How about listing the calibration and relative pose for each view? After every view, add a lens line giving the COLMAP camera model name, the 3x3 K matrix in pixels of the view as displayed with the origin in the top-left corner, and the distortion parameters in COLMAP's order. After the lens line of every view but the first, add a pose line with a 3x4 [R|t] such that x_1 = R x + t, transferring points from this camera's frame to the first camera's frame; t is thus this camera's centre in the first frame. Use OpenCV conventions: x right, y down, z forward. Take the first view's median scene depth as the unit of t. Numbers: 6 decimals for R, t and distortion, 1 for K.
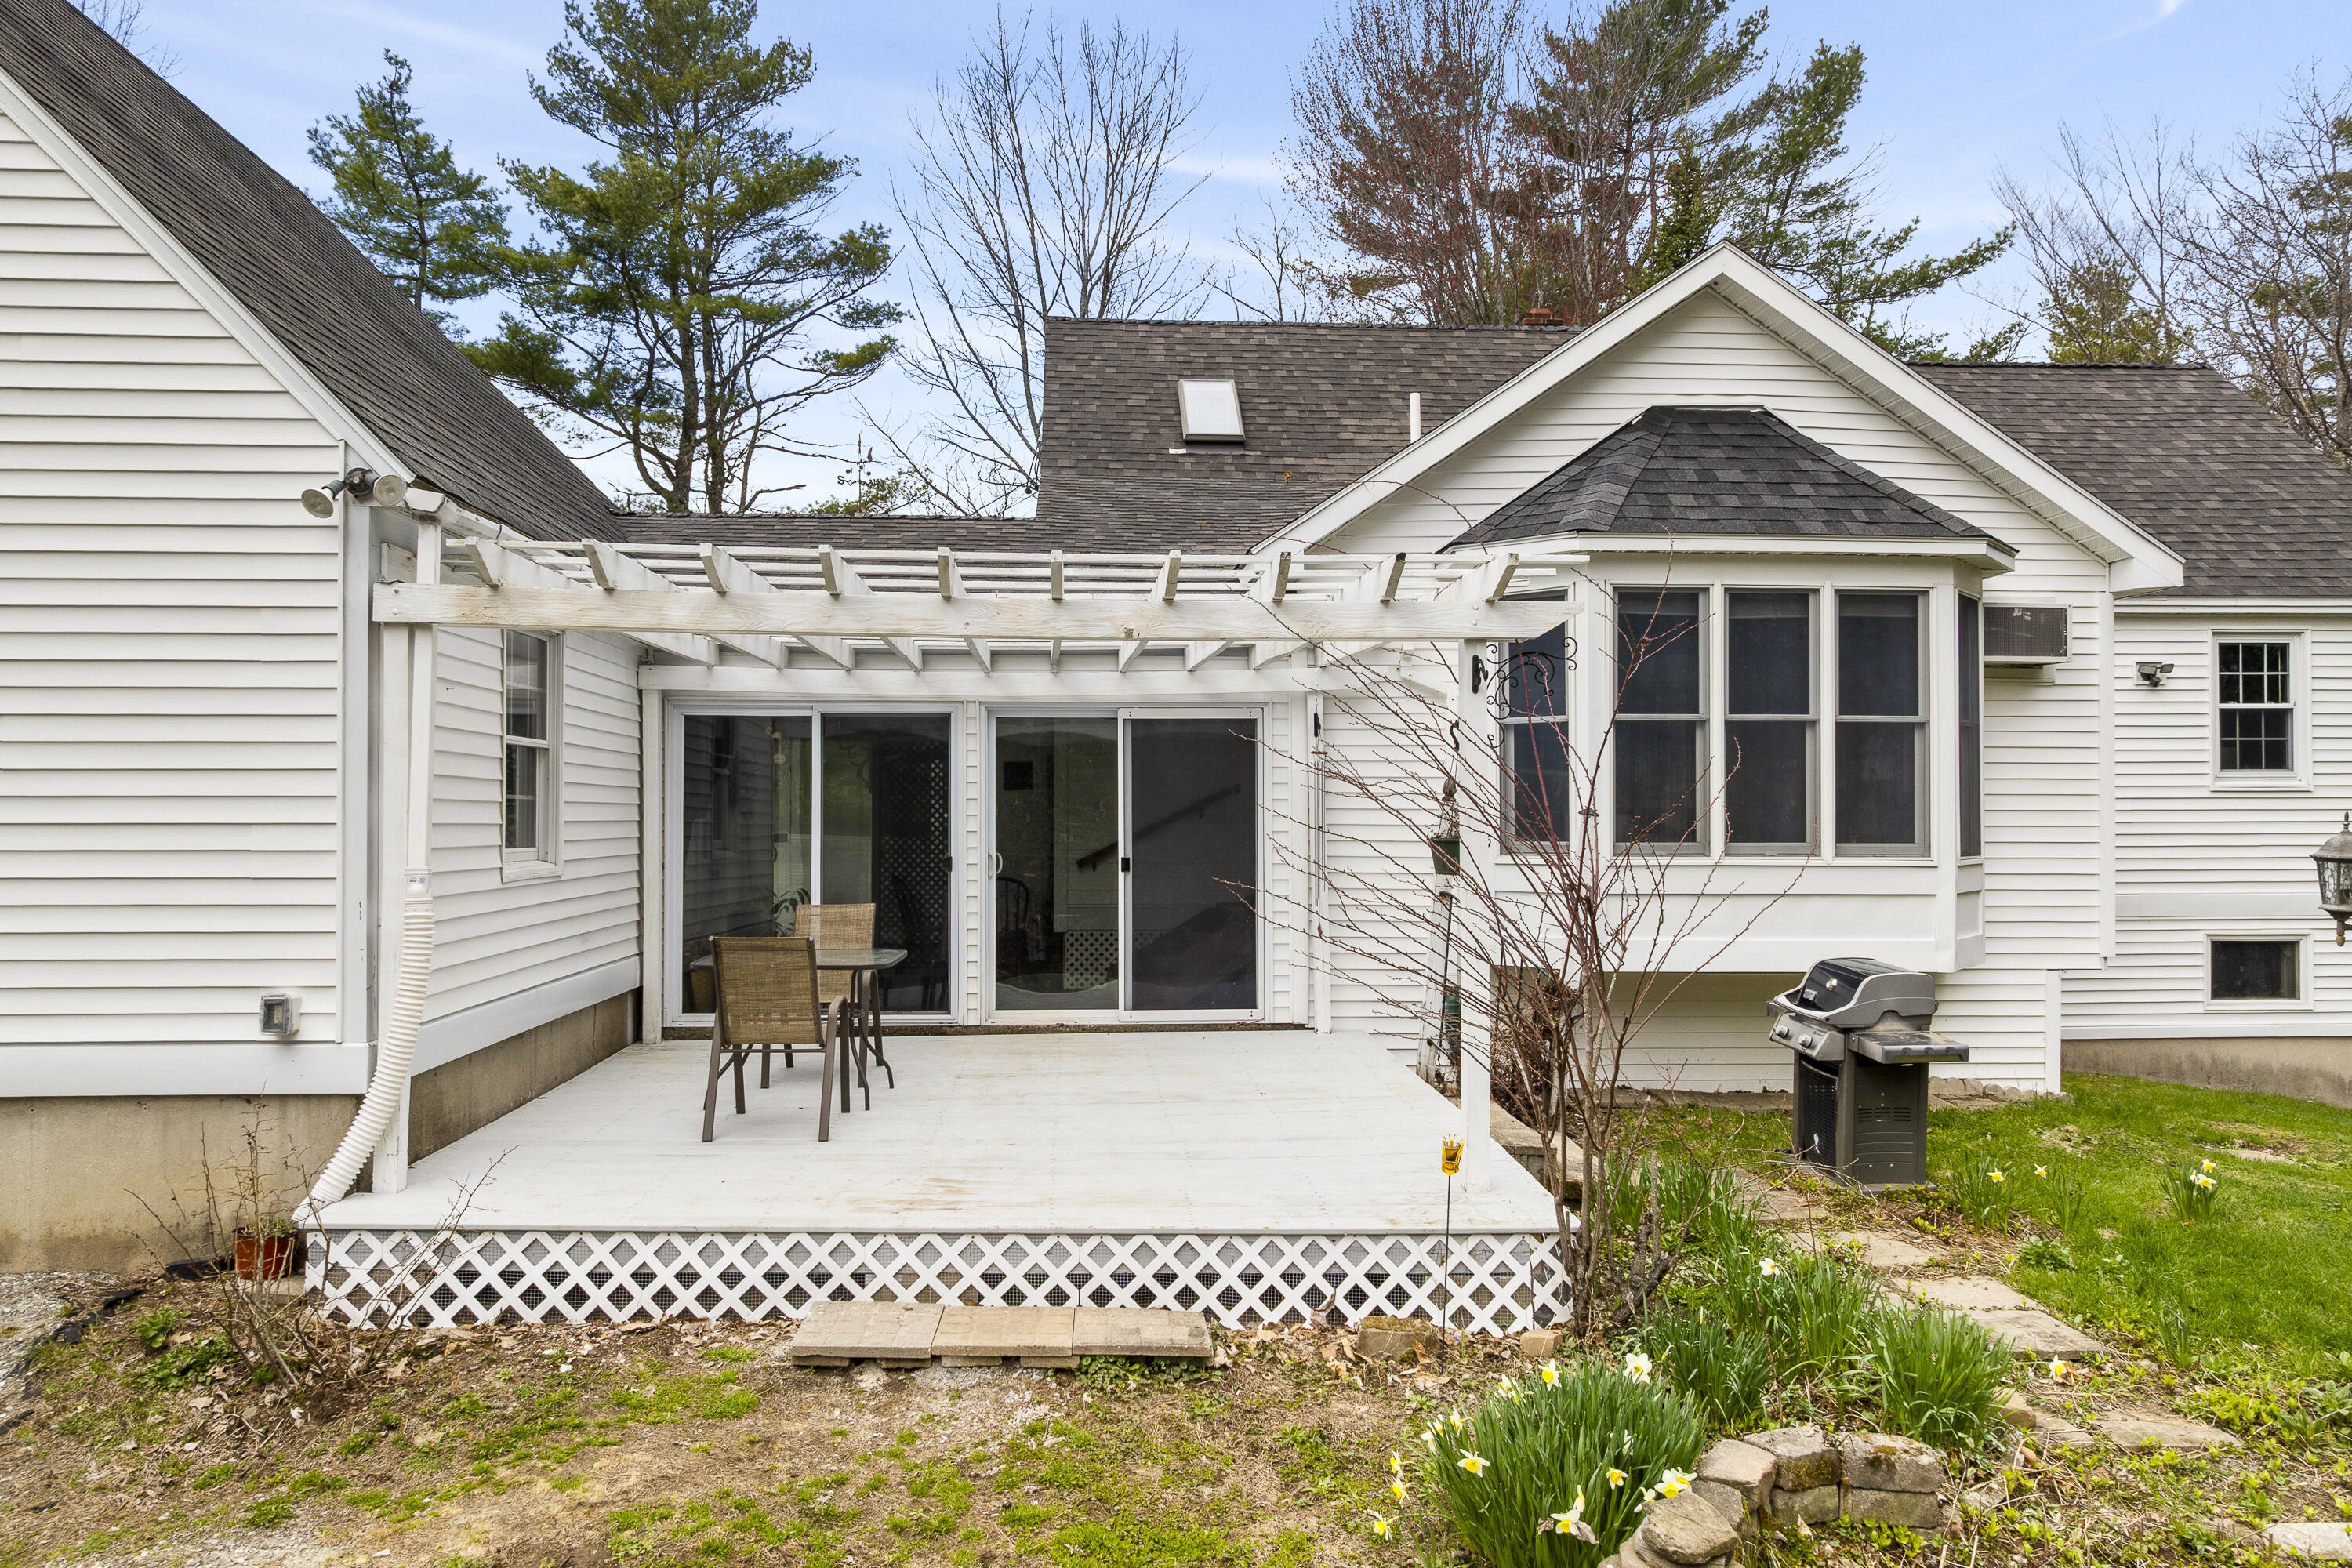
lens RADIAL K [[1629.9, 0, 1158.3], [0, 1629.9, 748.8], [0, 0, 1]] dist [-0.020928, 0.008400]
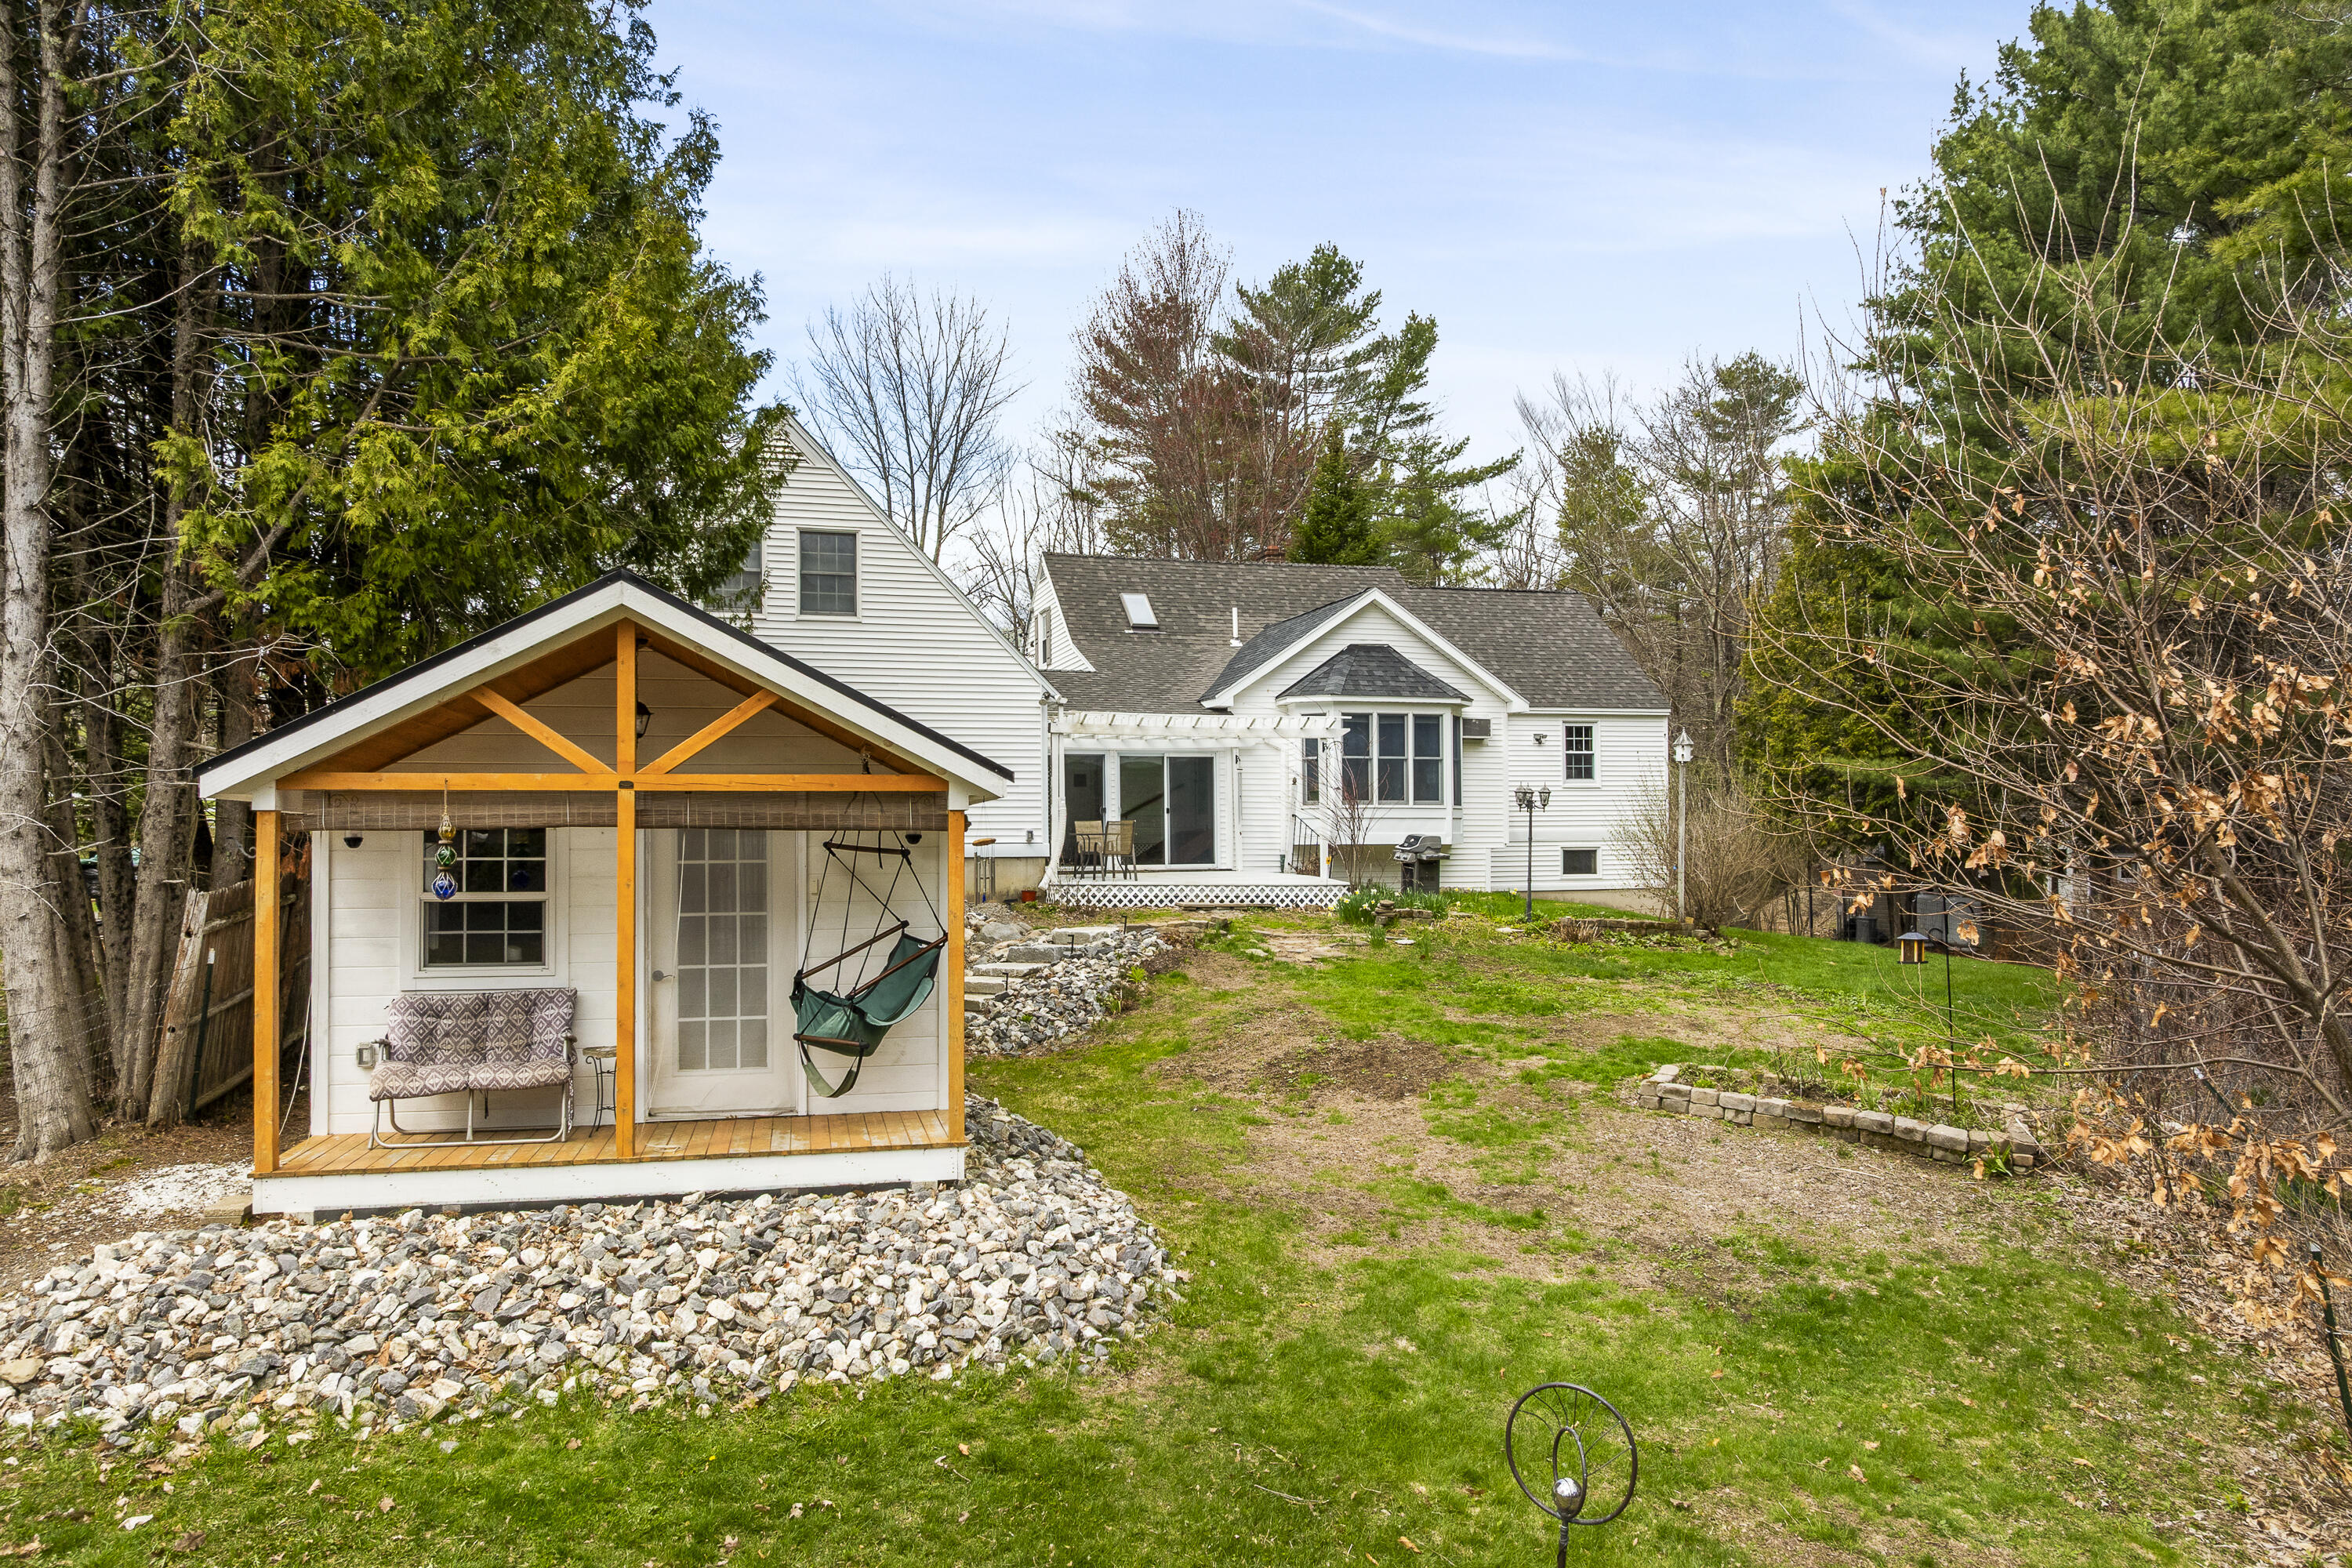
lens RADIAL K [[1629.9, 0, 1176.0], [0, 1629.9, 783.9], [0, 0, 1]] dist [-0.020928, 0.008400]
pose [[0.970670, -0.000888, 0.240415, -0.483877], [0.000172, 0.999995, 0.002998, 0.013132], [-0.240416, -0.002869, 0.970666, -1.200875]]
